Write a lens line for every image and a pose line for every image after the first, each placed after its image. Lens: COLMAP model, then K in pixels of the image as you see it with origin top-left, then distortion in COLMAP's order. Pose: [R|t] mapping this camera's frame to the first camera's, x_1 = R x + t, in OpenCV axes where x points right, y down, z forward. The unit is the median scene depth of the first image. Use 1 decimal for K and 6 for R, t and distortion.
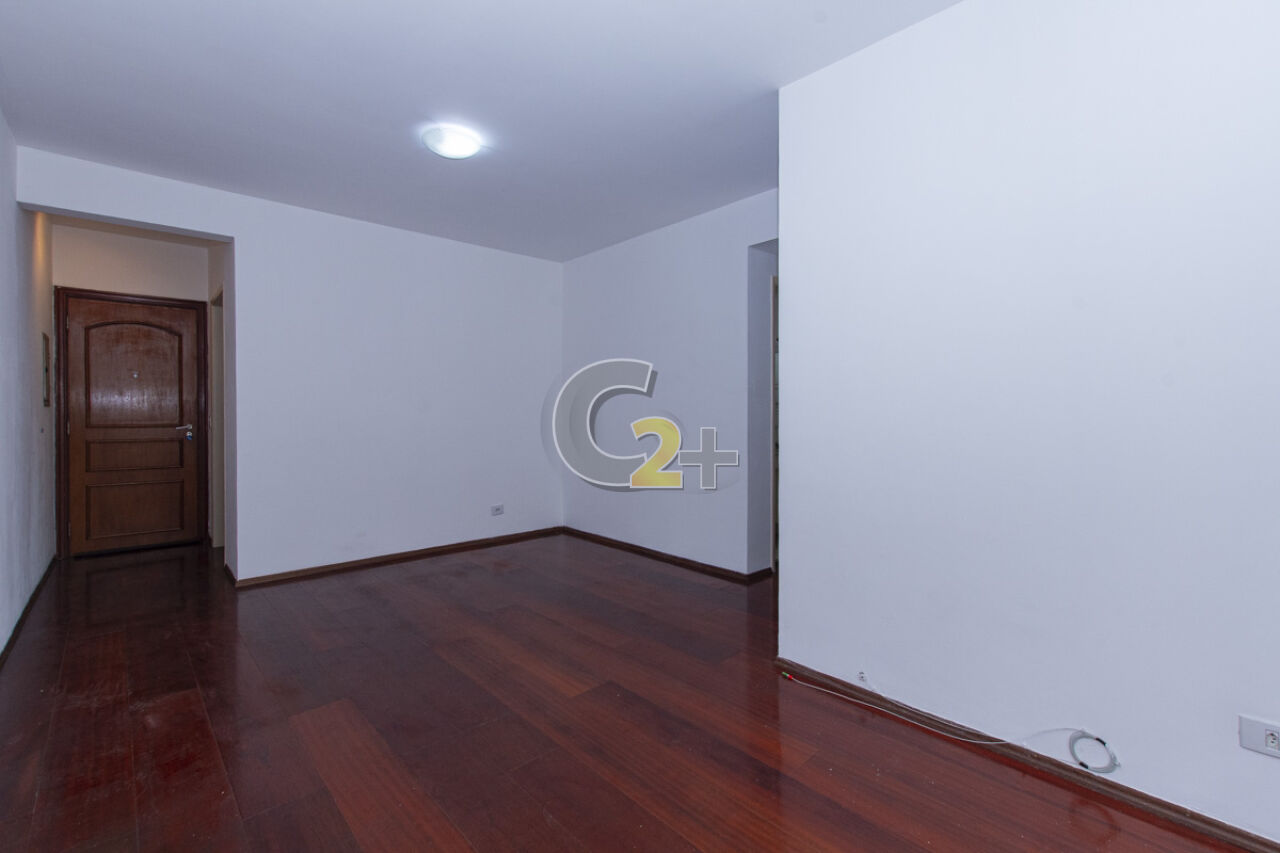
lens RADIAL K [[594.0, 0, 640.0], [0, 594.0, 426.5], [0, 0, 1]] dist [0.001311, 0.000199]
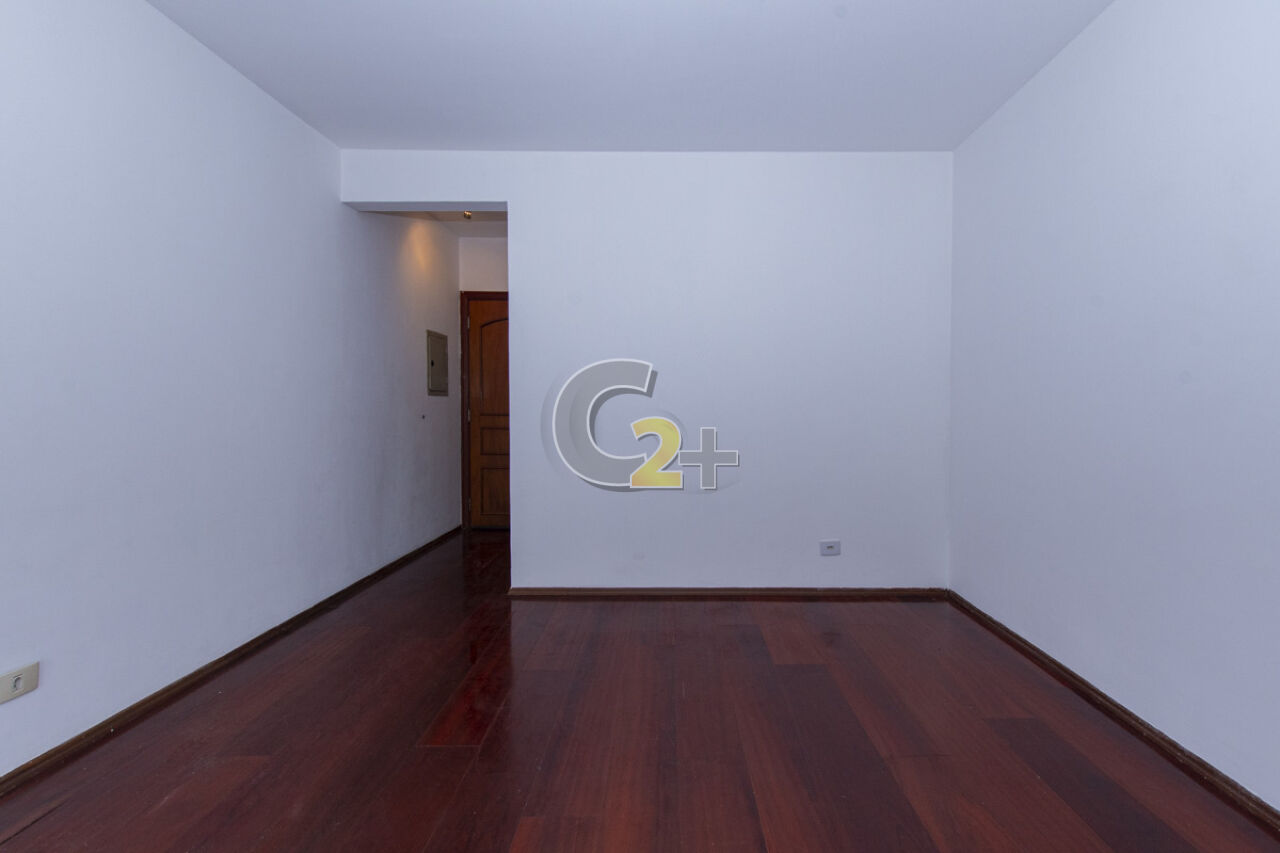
lens RADIAL K [[594.0, 0, 640.0], [0, 594.0, 426.5], [0, 0, 1]] dist [0.001311, 0.000199]
pose [[0.730321, 0.026919, -0.682574, 0.056907], [-0.020260, 0.999637, 0.017746, -0.002997], [0.682804, 0.000869, 0.730601, 0.386120]]
